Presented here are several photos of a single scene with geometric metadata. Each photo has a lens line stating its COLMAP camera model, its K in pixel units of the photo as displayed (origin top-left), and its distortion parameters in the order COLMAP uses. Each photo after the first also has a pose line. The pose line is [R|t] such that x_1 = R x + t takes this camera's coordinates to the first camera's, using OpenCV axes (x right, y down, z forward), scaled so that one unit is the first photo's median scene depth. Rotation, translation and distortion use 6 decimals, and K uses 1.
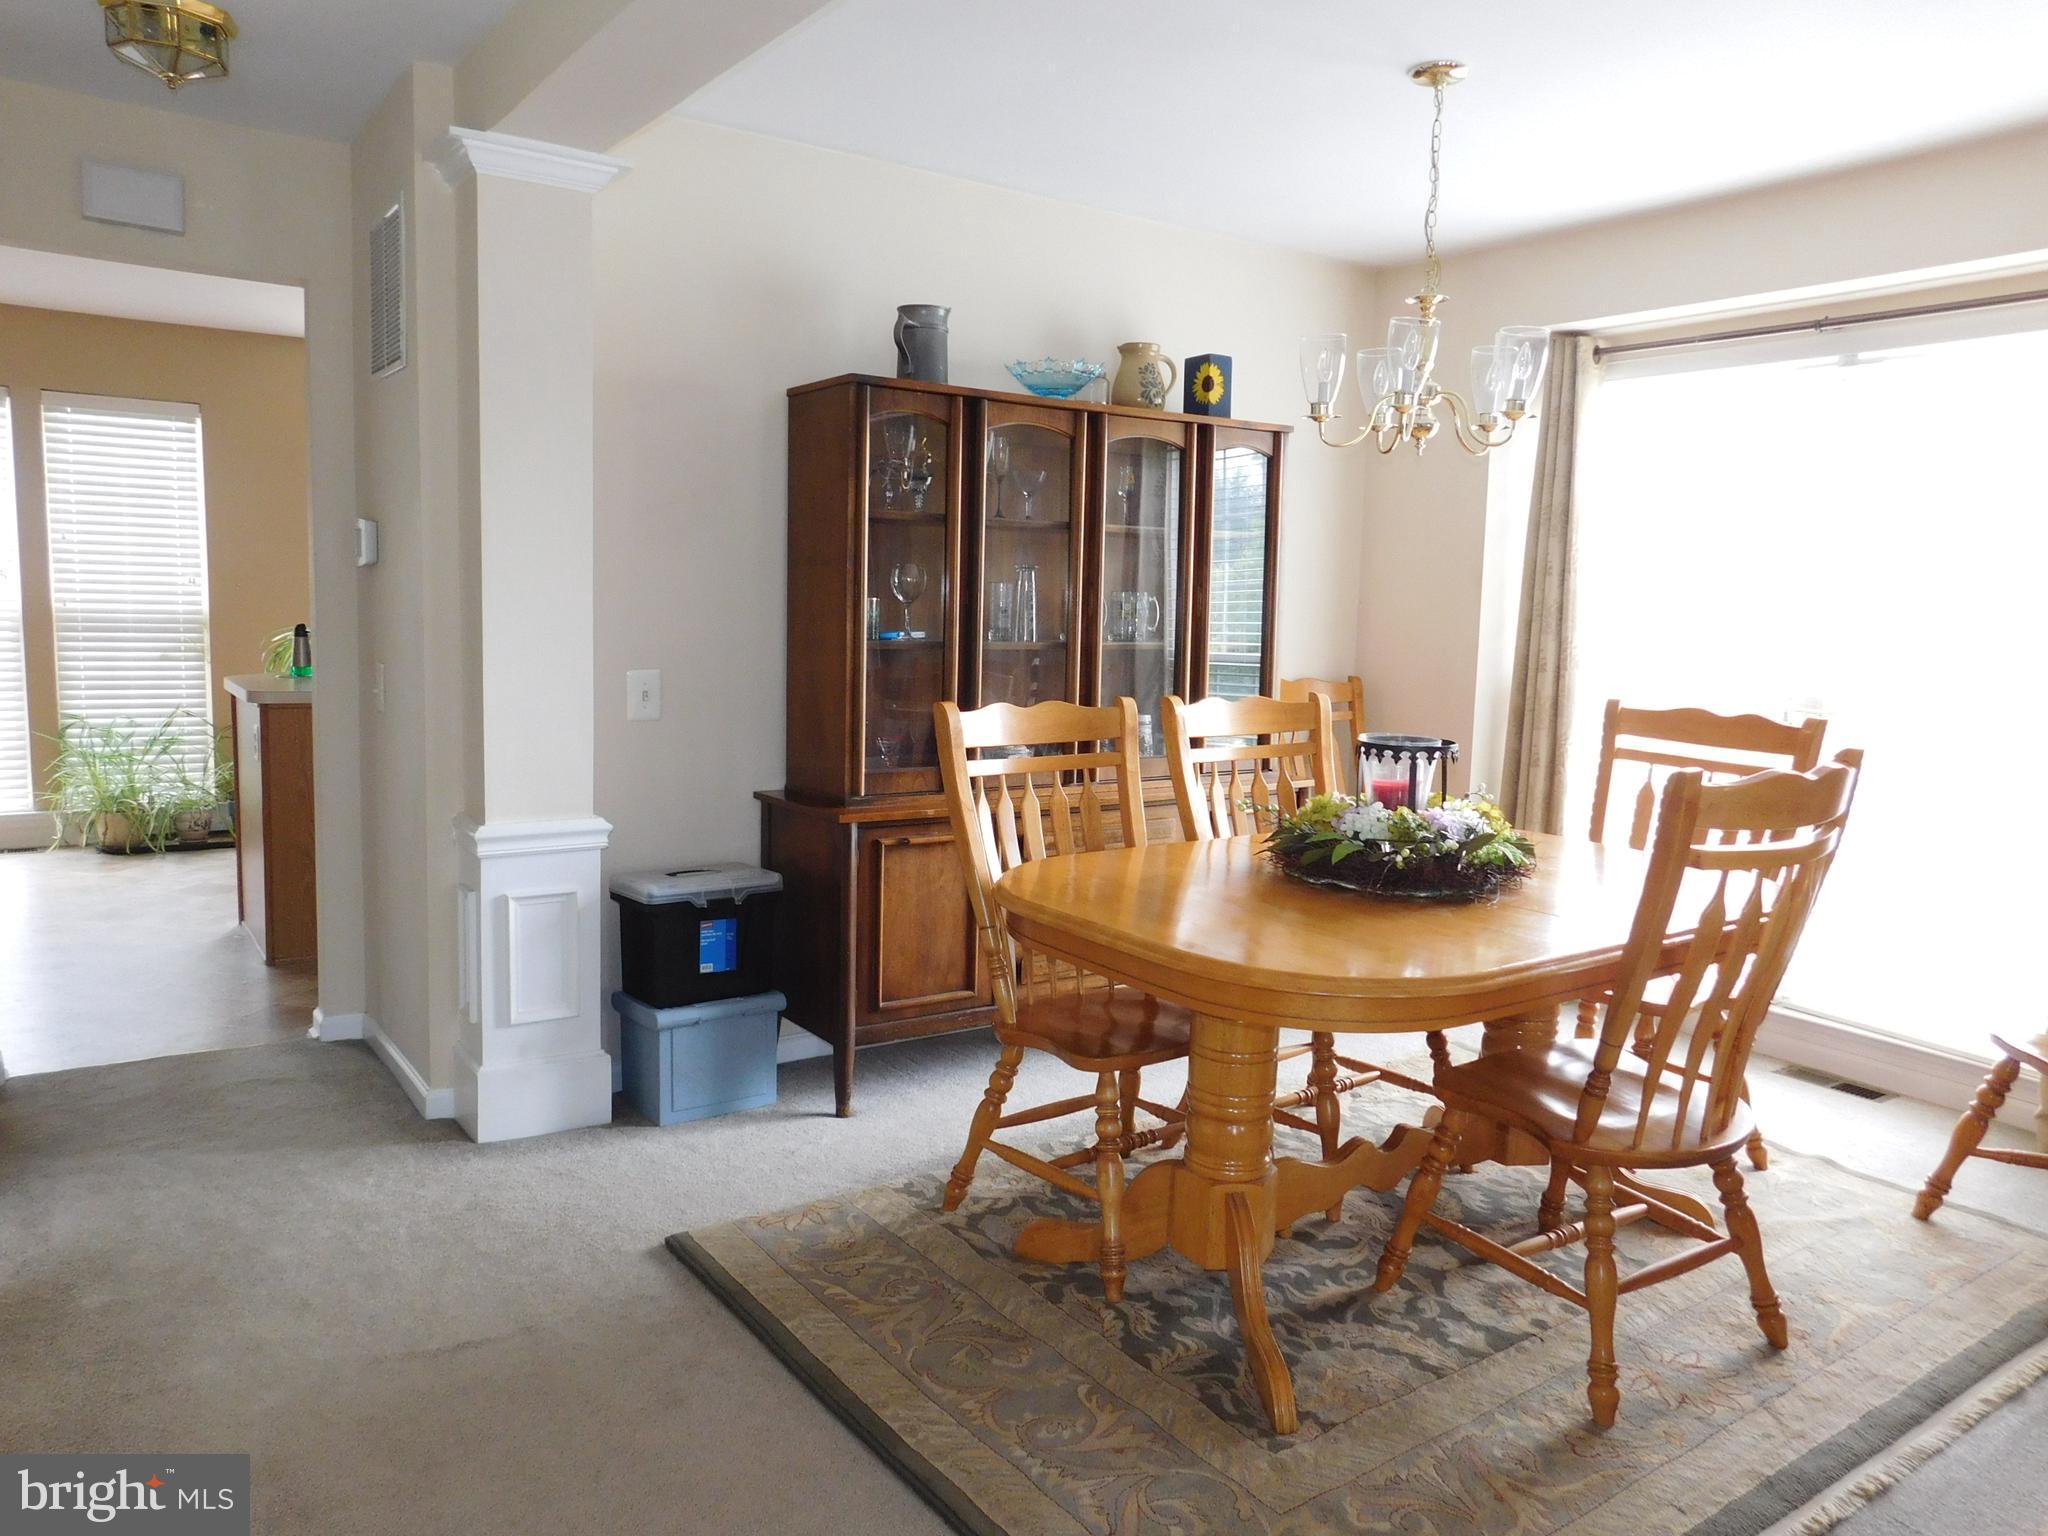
lens RADIAL K [[1449.9, 0, 1018.9], [0, 1449.9, 766.8], [0, 0, 1]] dist [-0.056619, 0.069496]
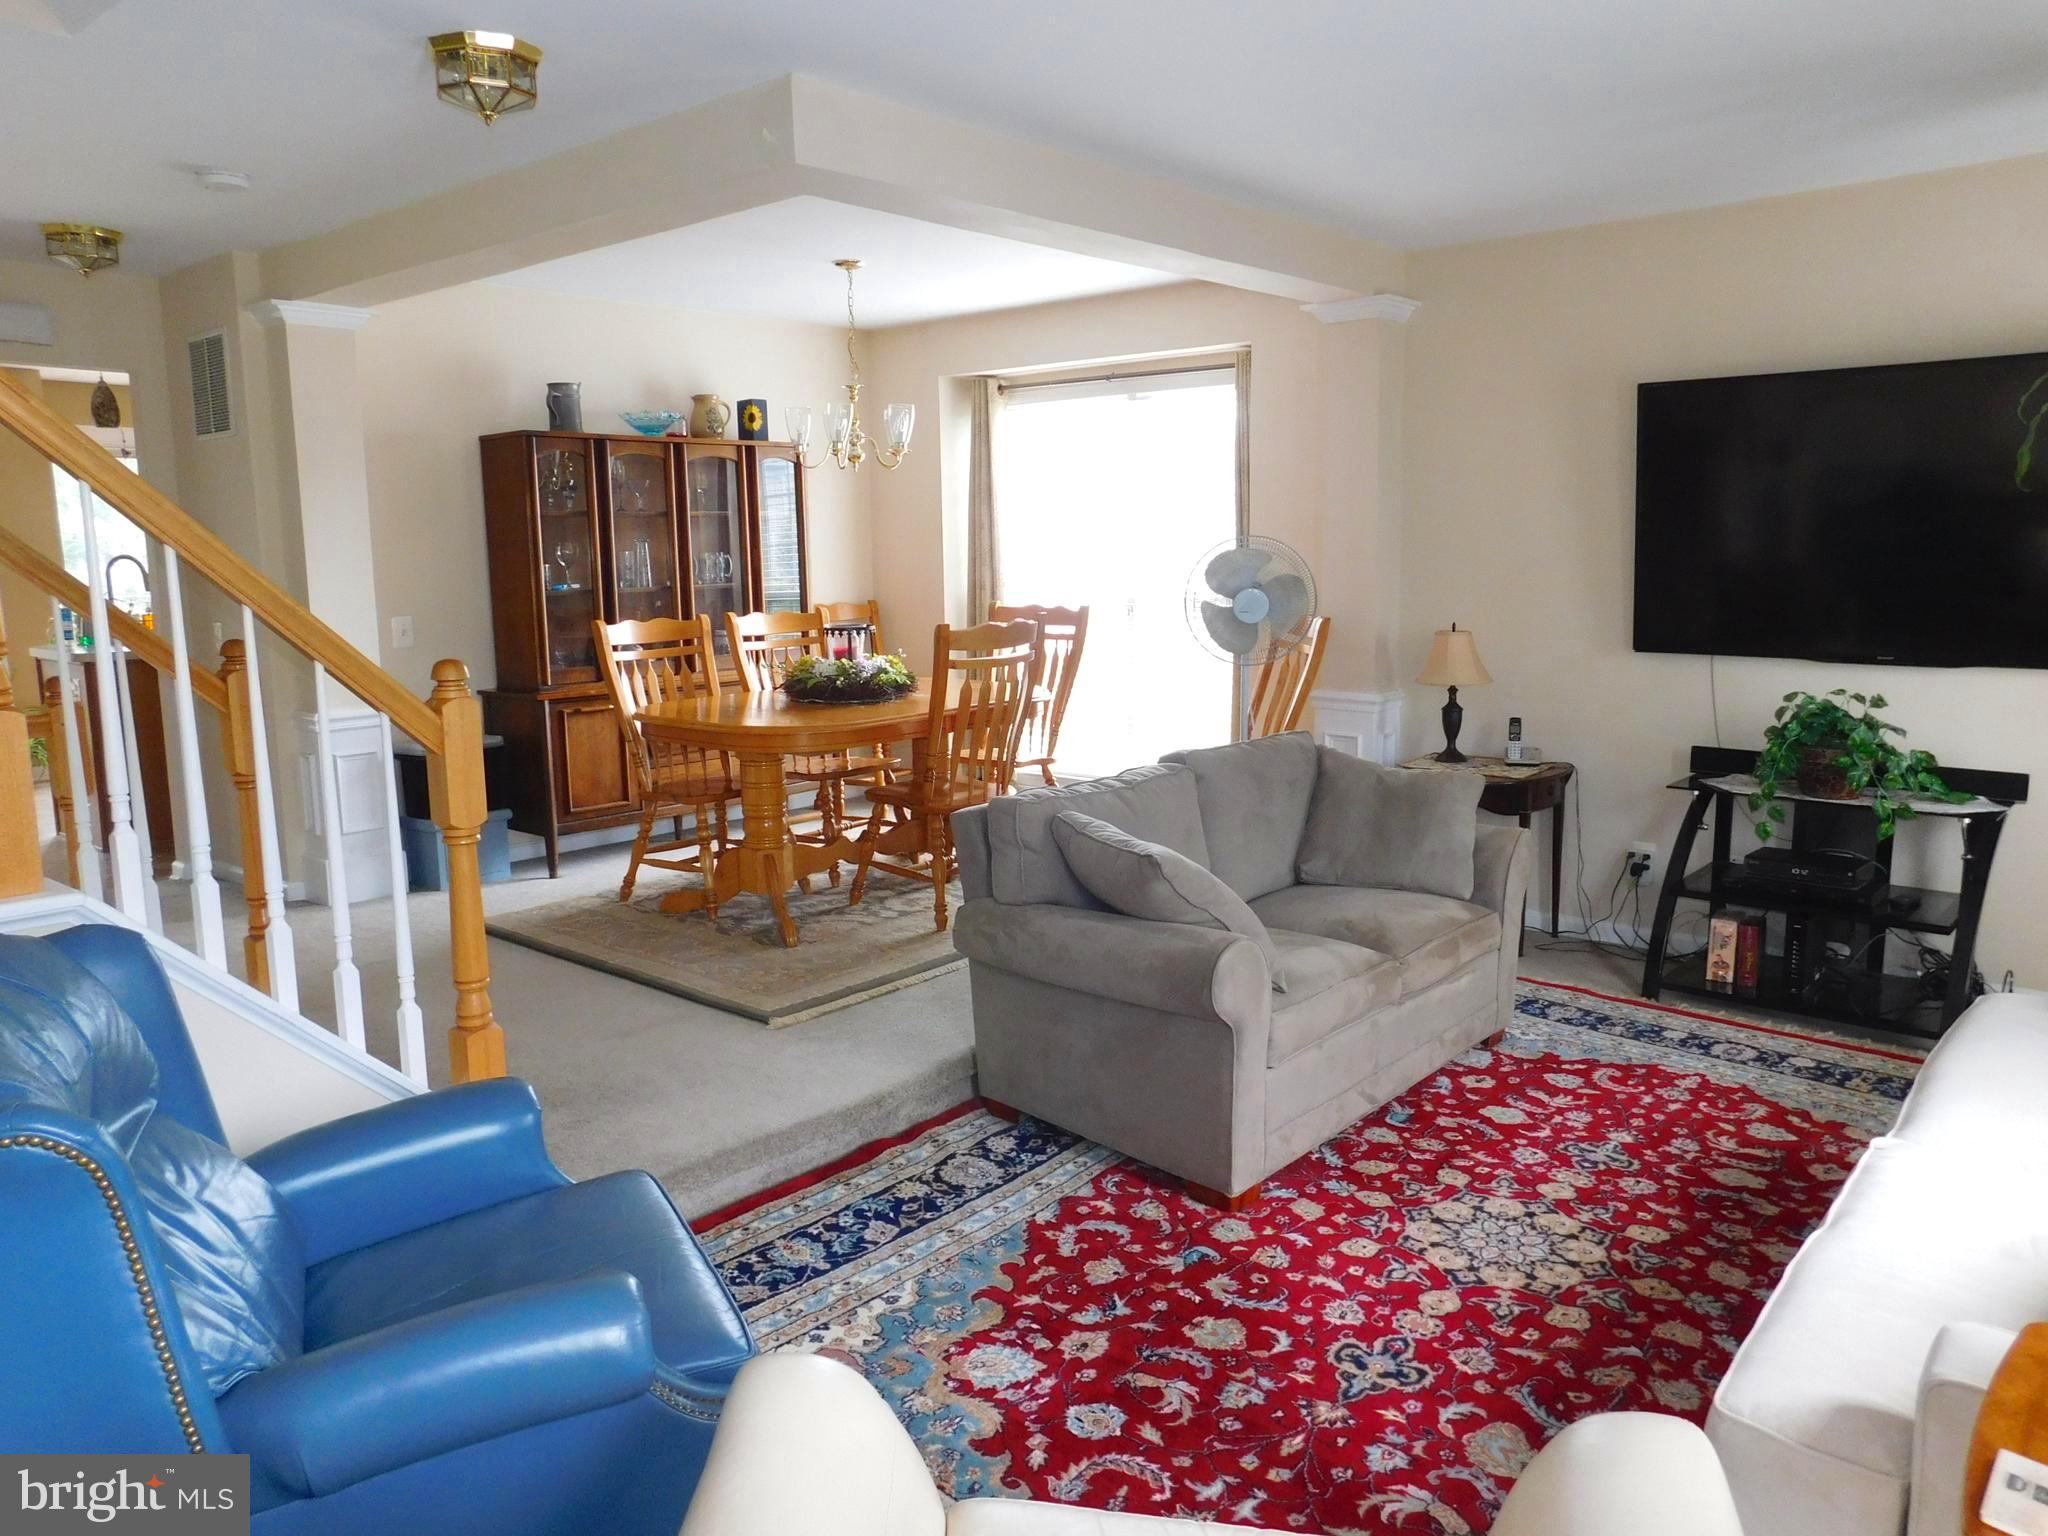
lens RADIAL K [[1449.9, 0, 1018.9], [0, 1449.9, 766.8], [0, 0, 1]] dist [-0.056619, 0.069496]
pose [[0.969401, -0.078549, 0.232575, 0.020407], [0.070686, 0.996616, 0.041964, 0.080366], [-0.235084, -0.024240, 0.971673, -0.714295]]
